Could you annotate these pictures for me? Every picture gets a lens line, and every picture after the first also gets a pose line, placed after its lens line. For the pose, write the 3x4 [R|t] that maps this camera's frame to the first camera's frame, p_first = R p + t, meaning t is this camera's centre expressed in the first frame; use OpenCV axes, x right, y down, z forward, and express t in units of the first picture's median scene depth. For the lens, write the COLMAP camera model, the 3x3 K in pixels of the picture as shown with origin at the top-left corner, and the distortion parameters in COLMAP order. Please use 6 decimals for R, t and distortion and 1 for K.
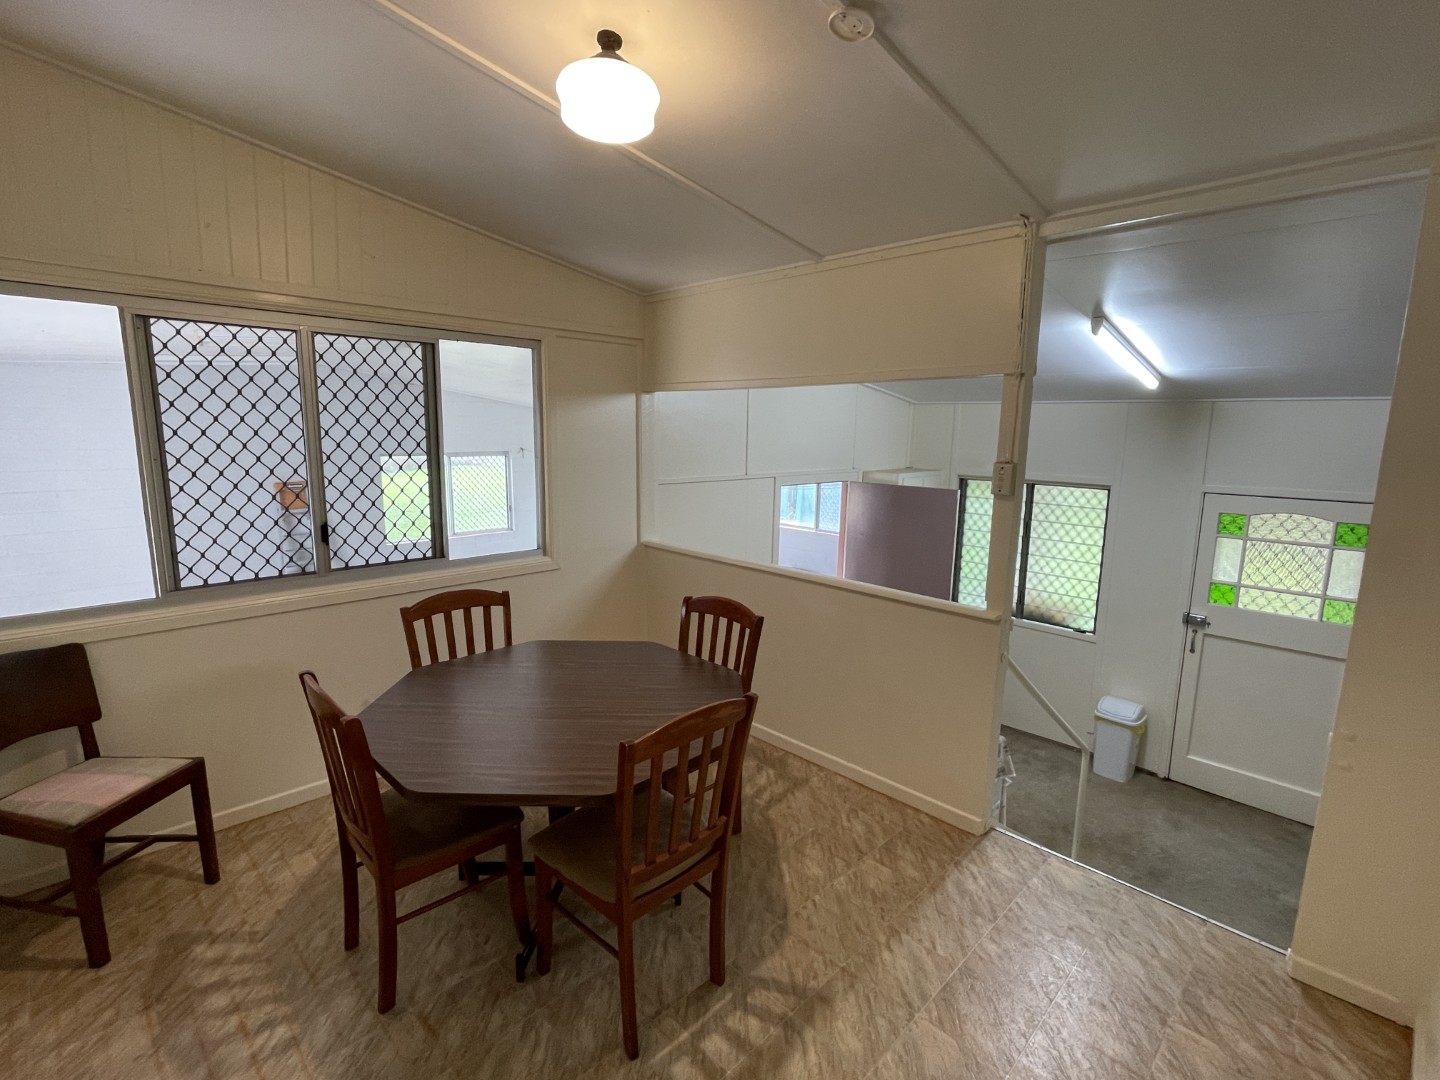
lens RADIAL K [[681.0, 0, 727.4], [0, 681.0, 576.3], [0, 0, 1]] dist [-0.004549, 0.002177]
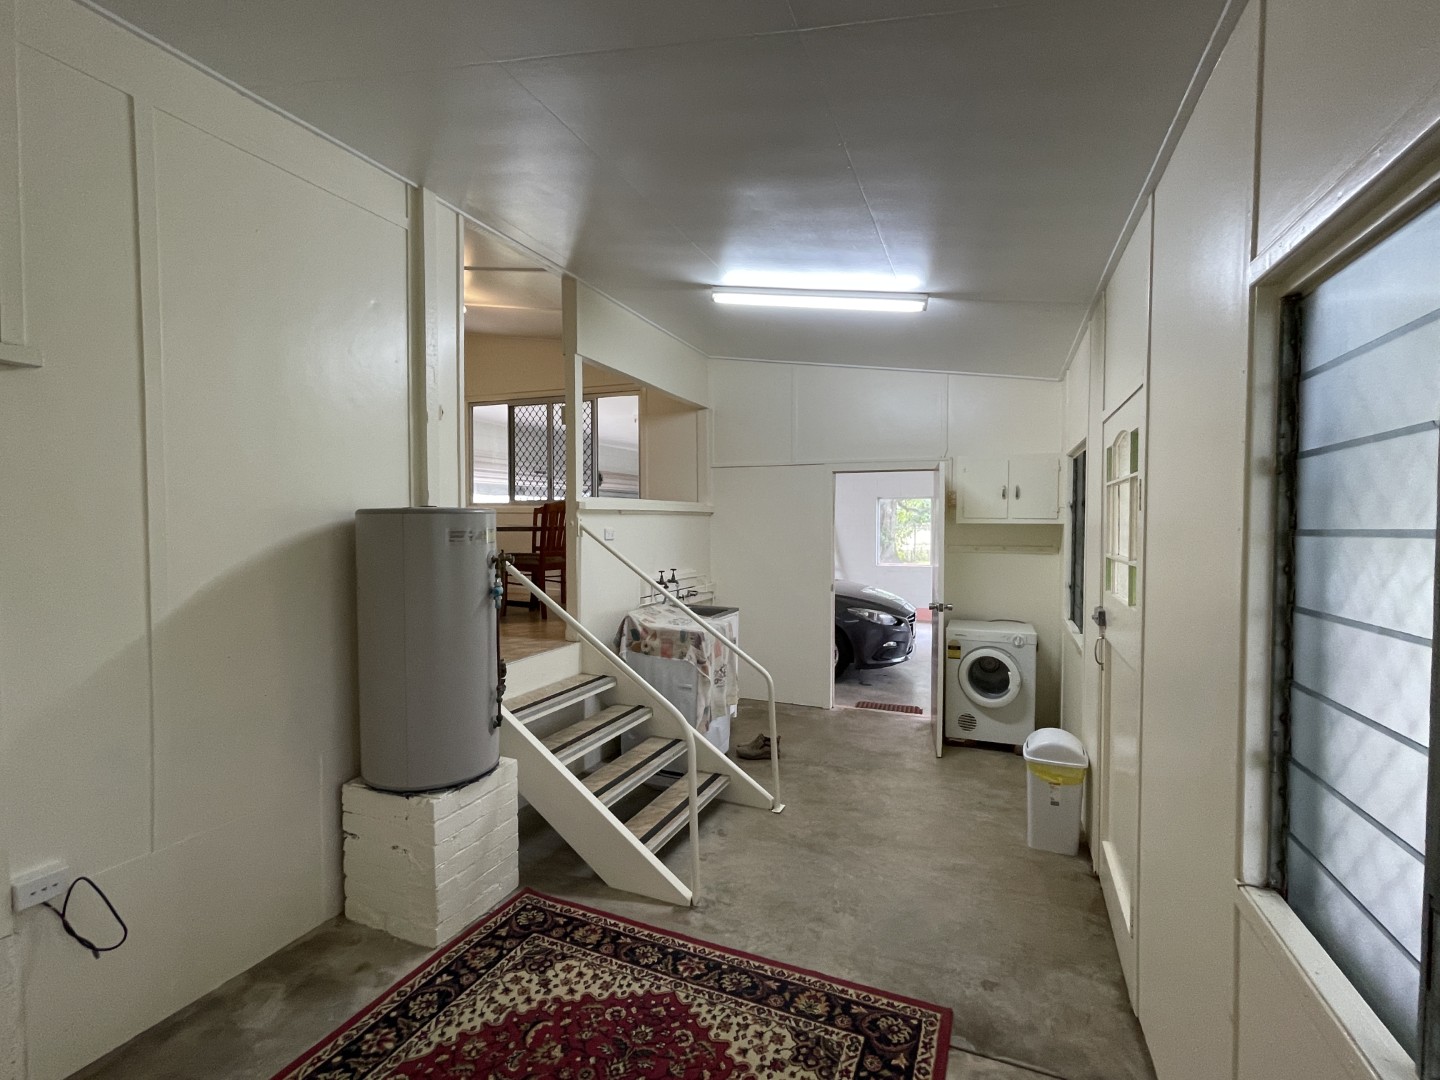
lens RADIAL K [[681.0, 0, 724.8], [0, 681.0, 547.3], [0, 0, 1]] dist [-0.004549, 0.002177]
pose [[0.396795, 0.024984, -0.917567, 1.129629], [-0.202814, 0.977309, -0.061095, 0.109889], [0.895221, 0.210338, 0.392859, 0.385142]]
